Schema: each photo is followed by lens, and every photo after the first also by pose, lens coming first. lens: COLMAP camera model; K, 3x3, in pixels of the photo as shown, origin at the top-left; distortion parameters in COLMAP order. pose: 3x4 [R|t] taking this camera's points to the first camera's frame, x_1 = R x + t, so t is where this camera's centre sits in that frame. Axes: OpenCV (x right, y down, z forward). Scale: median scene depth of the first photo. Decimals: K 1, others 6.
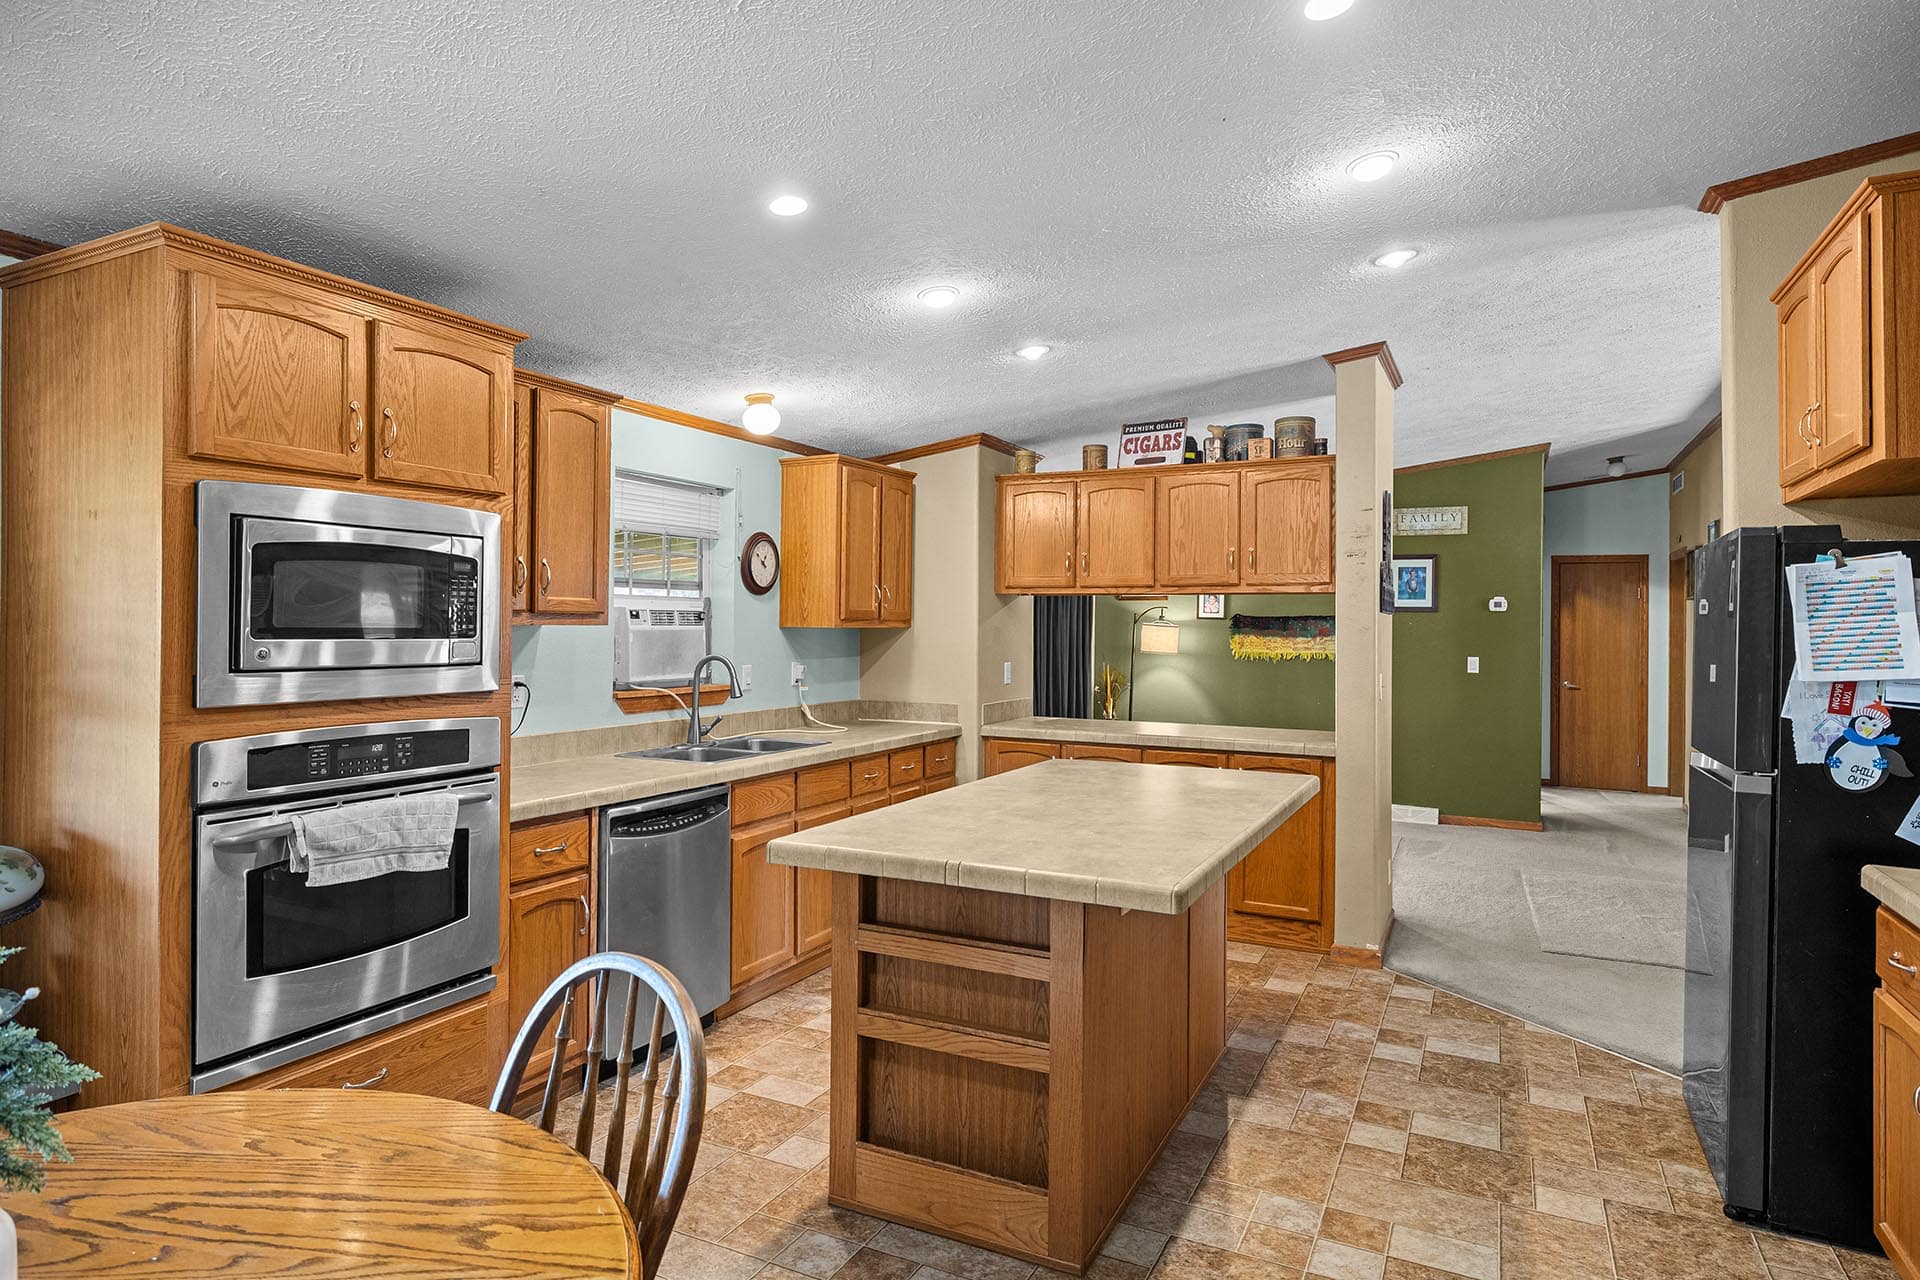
lens RADIAL K [[1084.7, 0, 961.8], [0, 1084.7, 624.9], [0, 0, 1]] dist [0.000230, -0.000571]
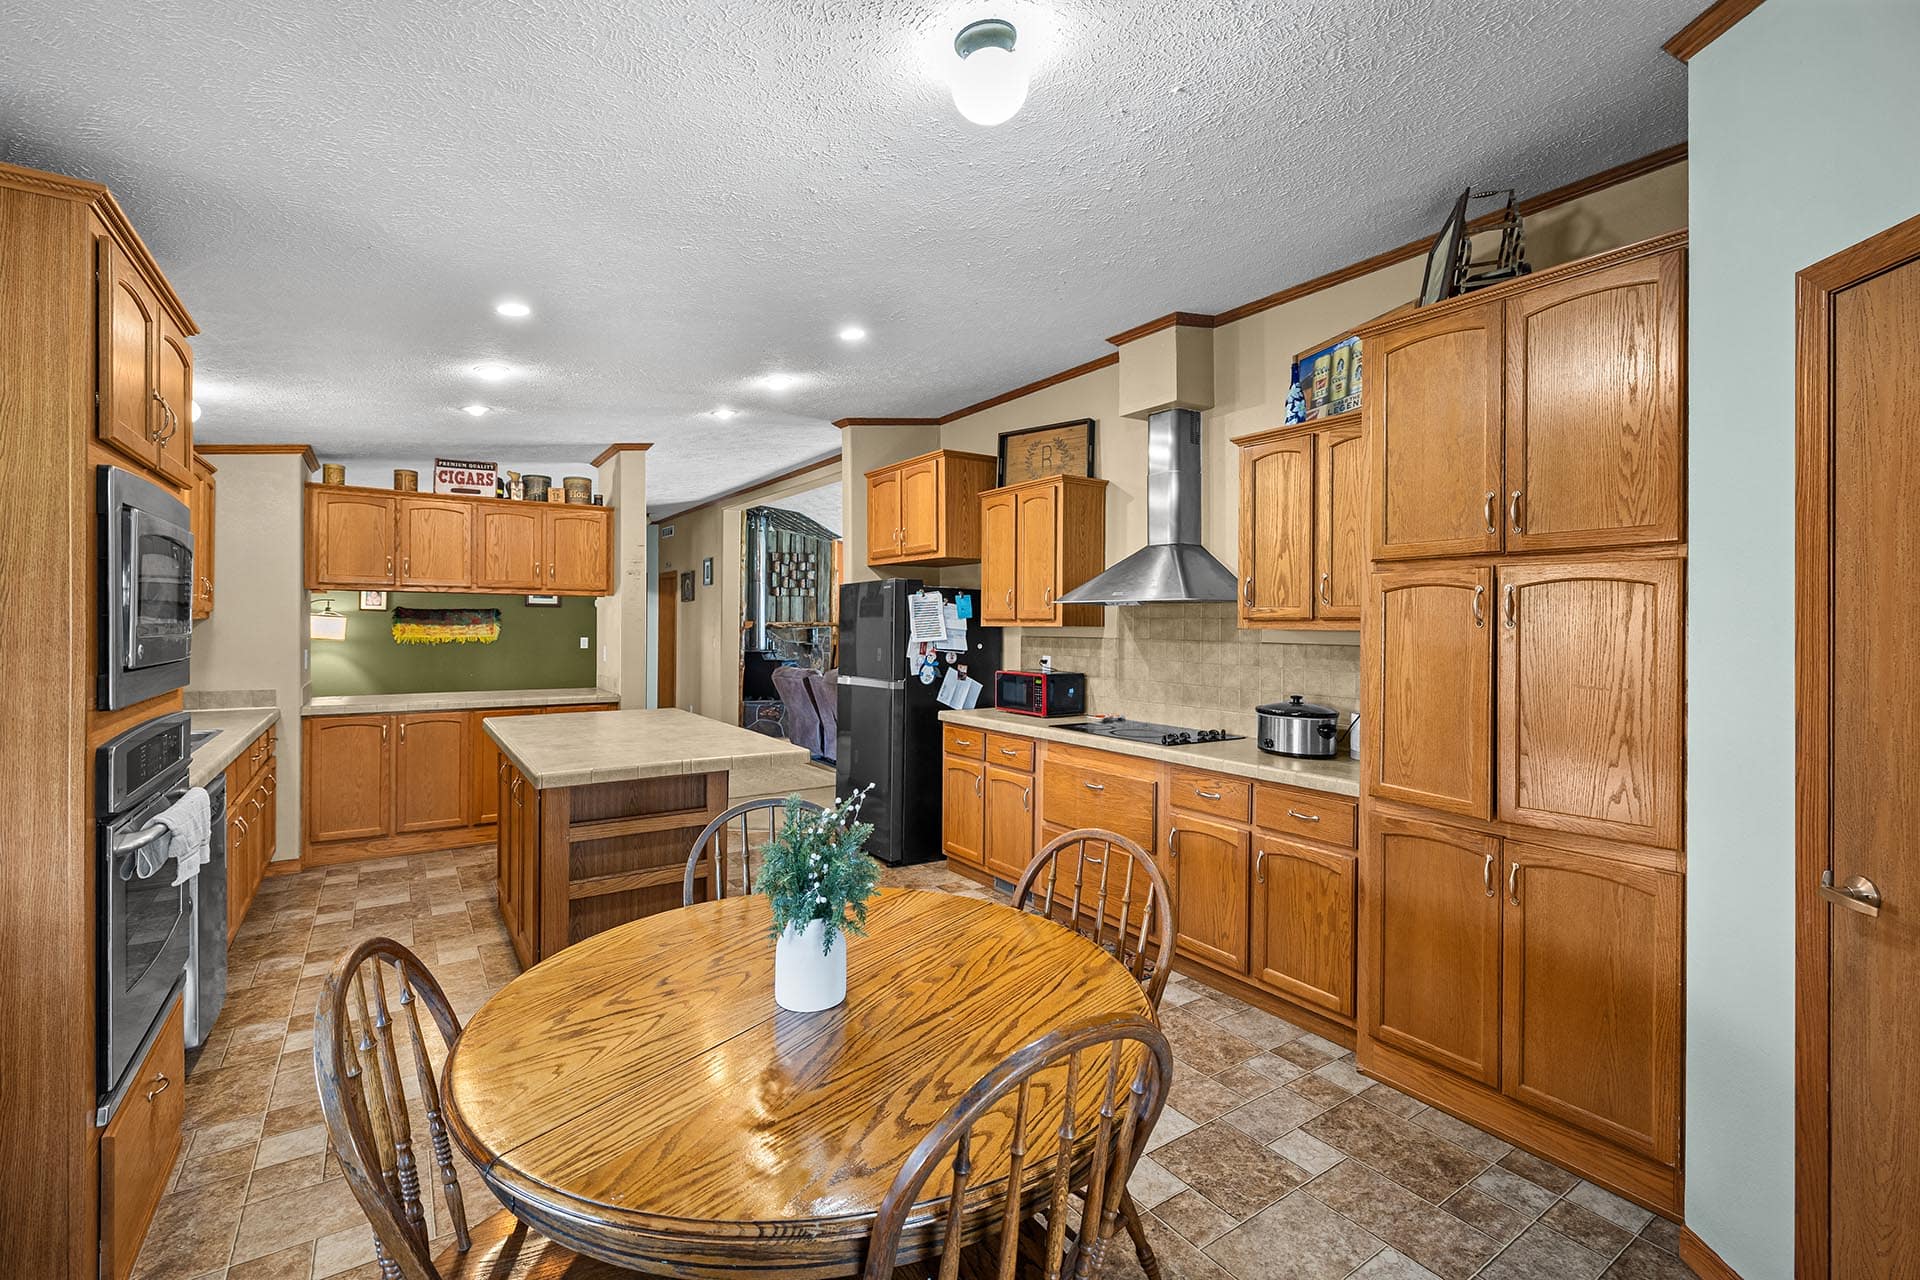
lens RADIAL K [[814.4, 0, 948.1], [0, 814.4, 626.7], [0, 0, 1]] dist [0.003334, 0.000197]
pose [[0.488465, -0.008050, 0.872546, -0.805378], [-0.005152, 0.999913, 0.012109, -0.005780], [-0.872568, -0.010410, 0.488382, 0.023788]]
